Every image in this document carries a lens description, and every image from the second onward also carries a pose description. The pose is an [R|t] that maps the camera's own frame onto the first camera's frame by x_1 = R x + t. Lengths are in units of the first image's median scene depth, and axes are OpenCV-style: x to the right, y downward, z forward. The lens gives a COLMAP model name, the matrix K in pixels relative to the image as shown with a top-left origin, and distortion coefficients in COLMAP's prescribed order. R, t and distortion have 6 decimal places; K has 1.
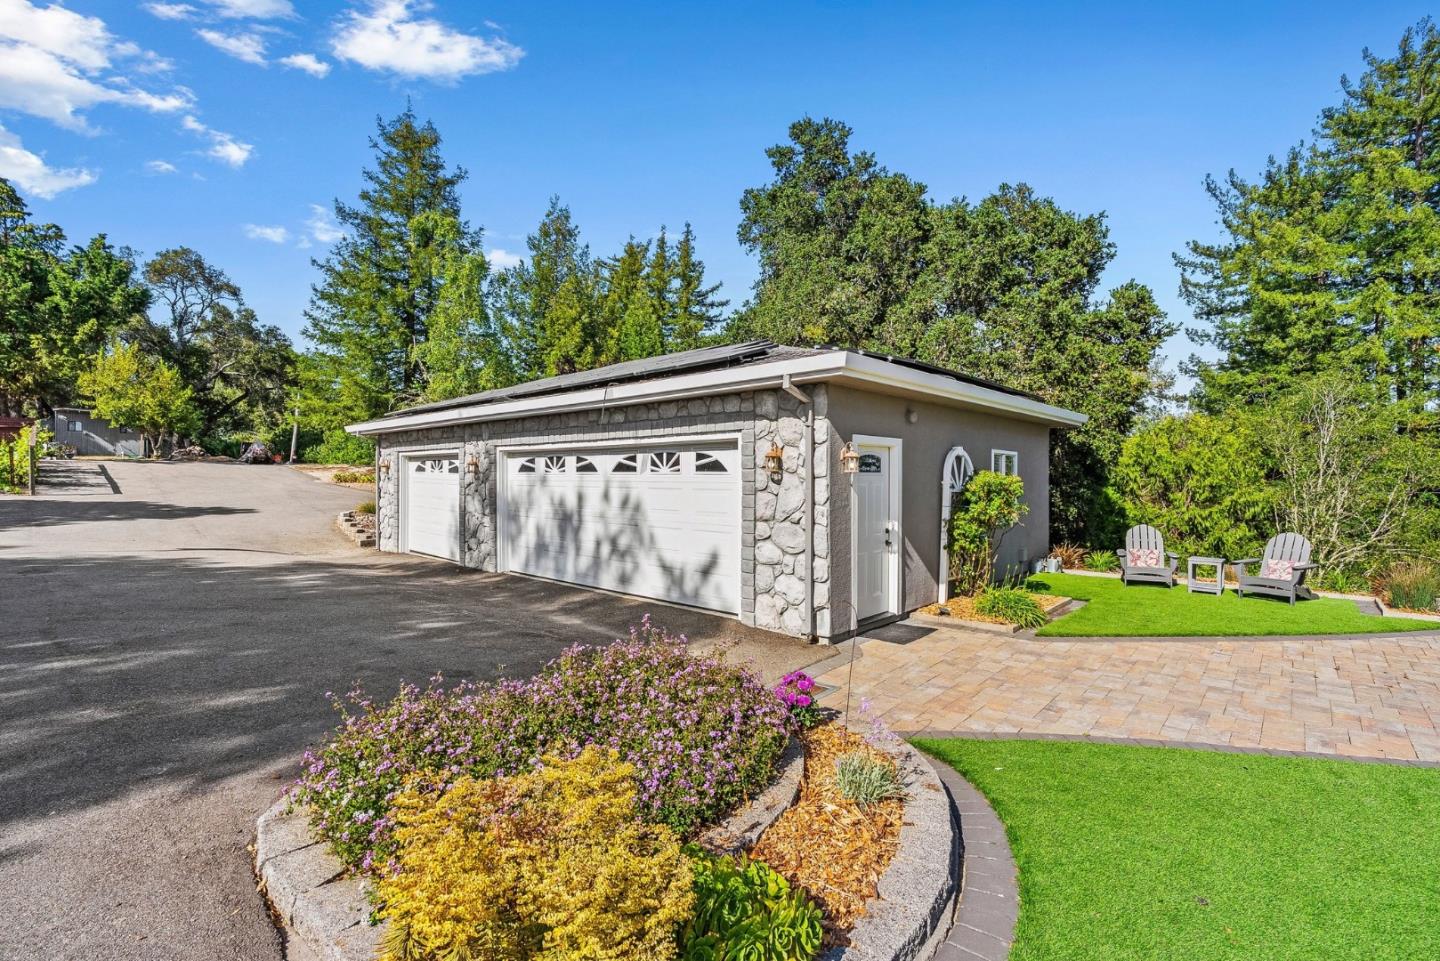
lens RADIAL K [[657.5, 0, 721.0], [0, 657.5, 476.3], [0, 0, 1]] dist [-0.001644, 0.003132]
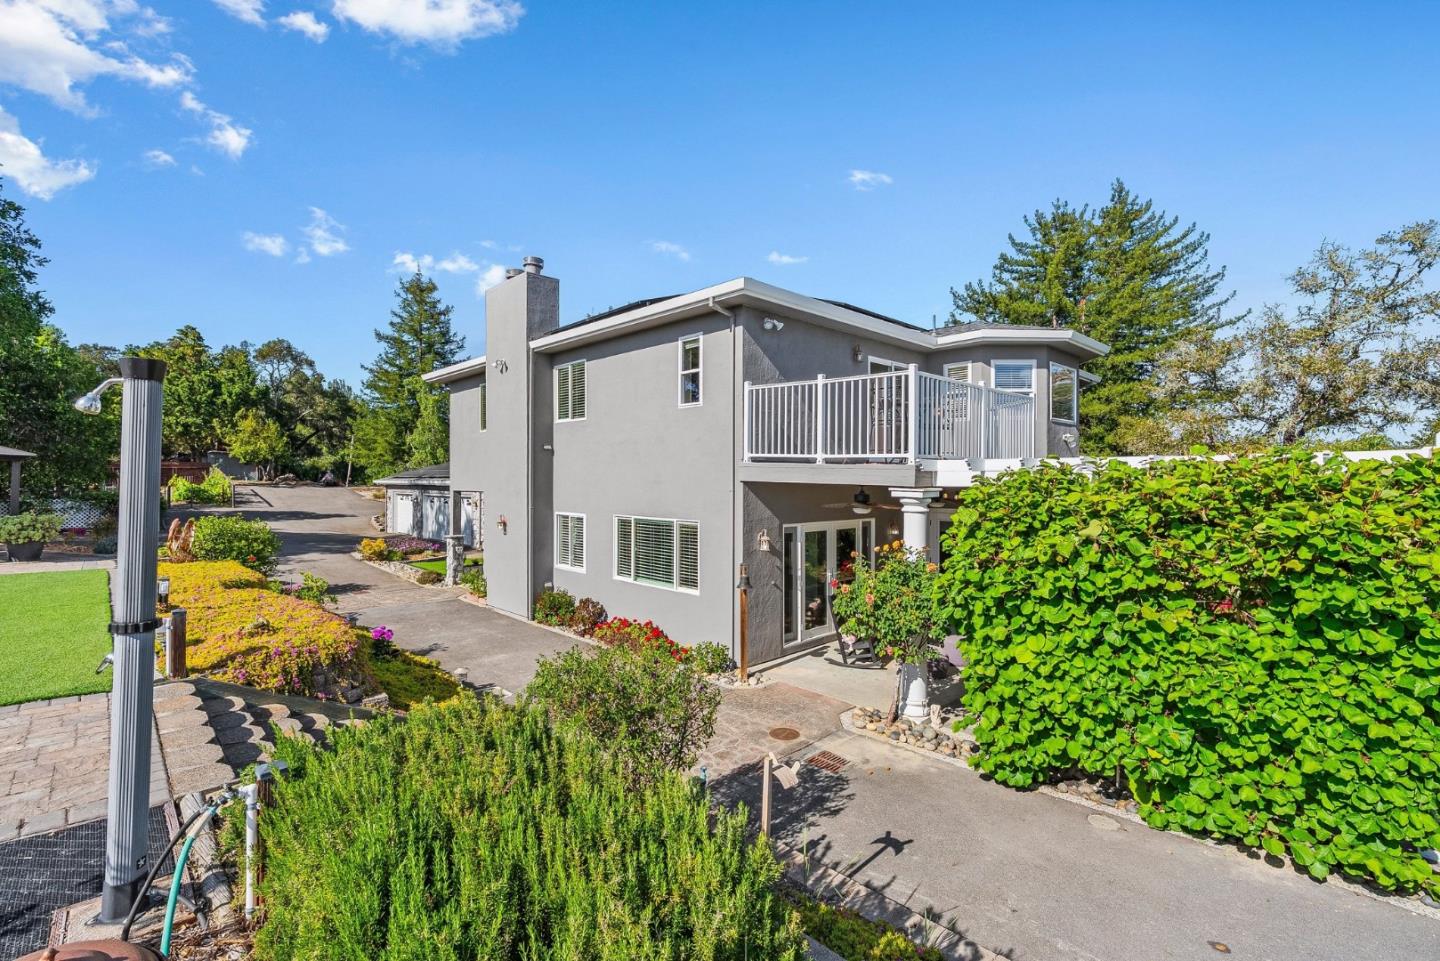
lens RADIAL K [[657.5, 0, 719.2], [0, 657.5, 483.0], [0, 0, 1]] dist [-0.001644, 0.003132]
pose [[0.998118, 0.003767, -0.061215, 0.355078], [-0.003725, 0.999993, 0.000787, -0.030948], [0.061217, -0.000557, 0.998124, -0.558251]]
